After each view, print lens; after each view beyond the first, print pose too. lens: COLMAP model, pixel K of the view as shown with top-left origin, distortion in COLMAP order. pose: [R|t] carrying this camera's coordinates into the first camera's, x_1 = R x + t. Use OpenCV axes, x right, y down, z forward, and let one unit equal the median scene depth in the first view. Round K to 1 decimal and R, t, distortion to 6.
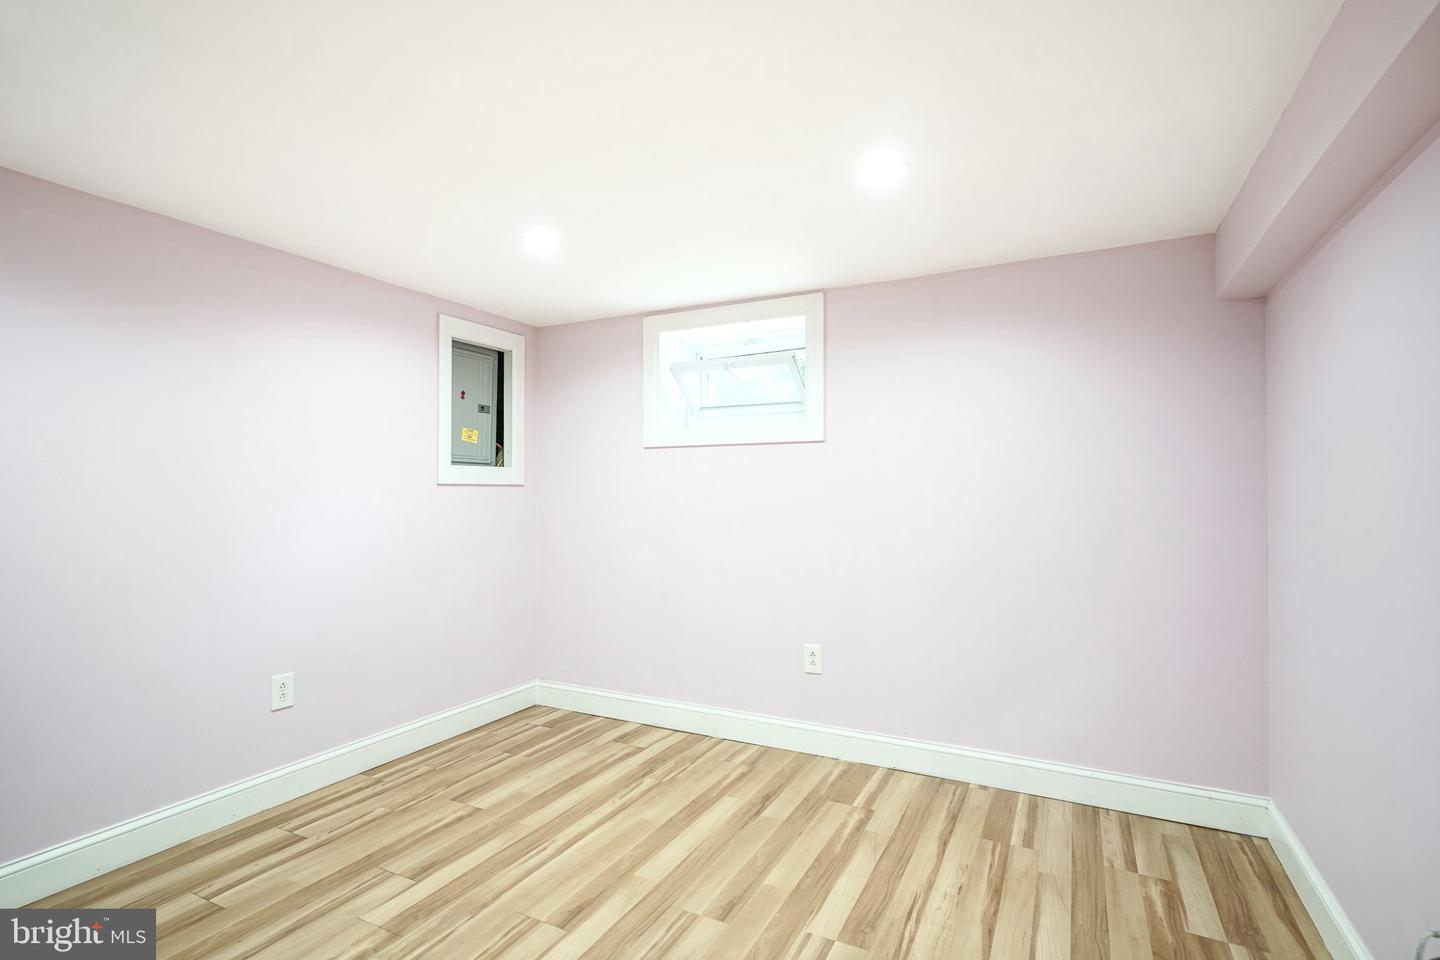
lens RADIAL K [[707.2, 0, 720.3], [0, 707.2, 482.6], [0, 0, 1]] dist [-0.010782, 0.005300]
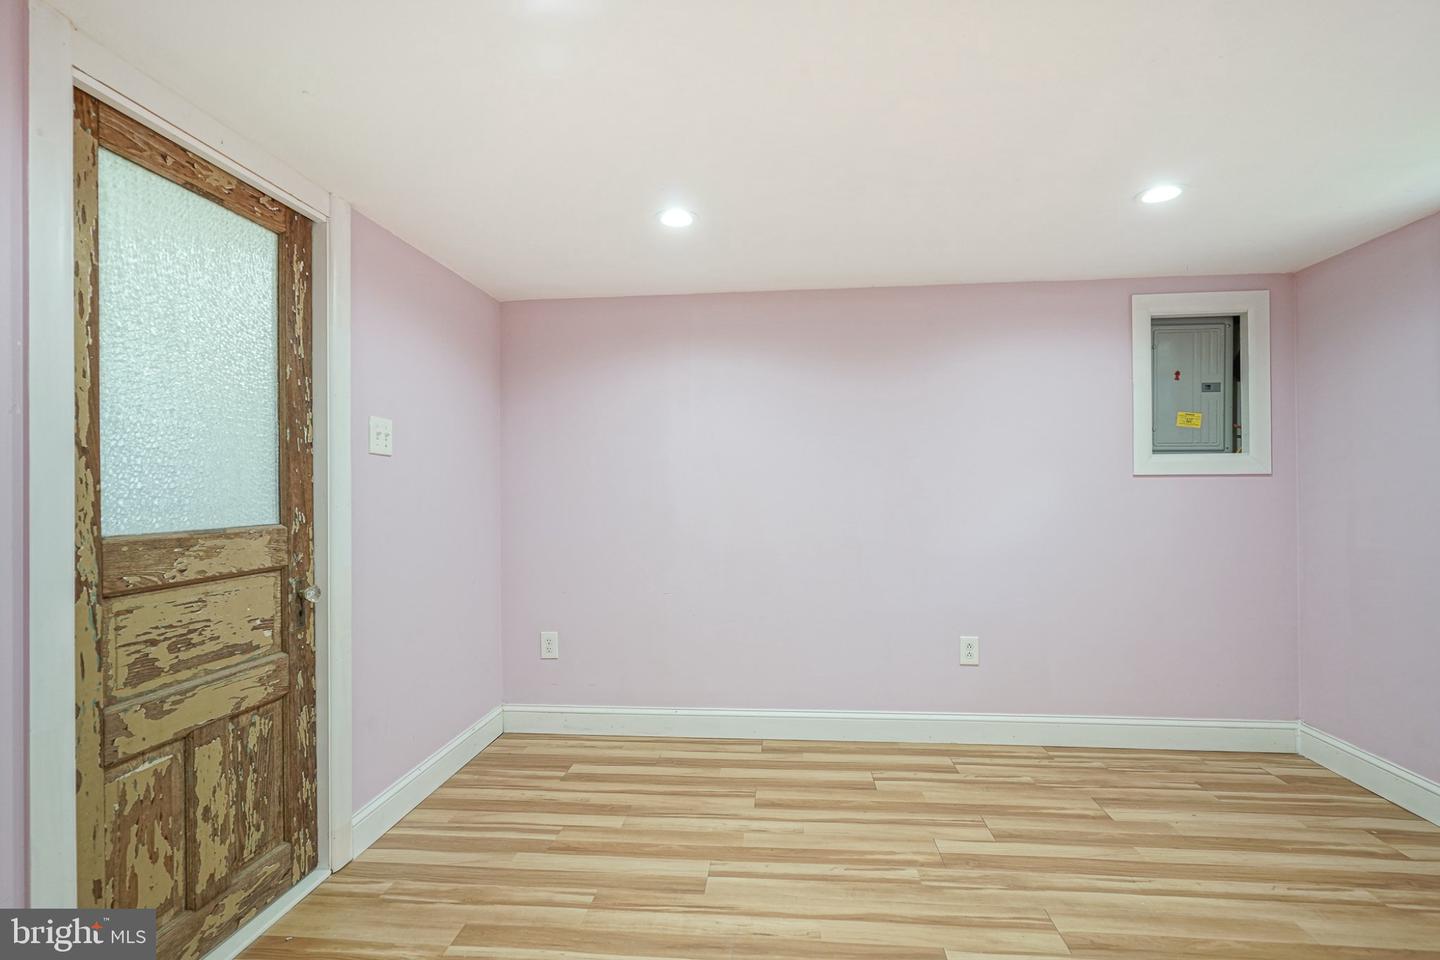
lens RADIAL K [[707.2, 0, 721.0], [0, 707.2, 487.2], [0, 0, 1]] dist [-0.010782, 0.005300]
pose [[0.357649, -0.007401, -0.933827, 0.326293], [0.015509, 0.999878, -0.001985, 0.013371], [0.933727, -0.013773, 0.357720, 0.168160]]
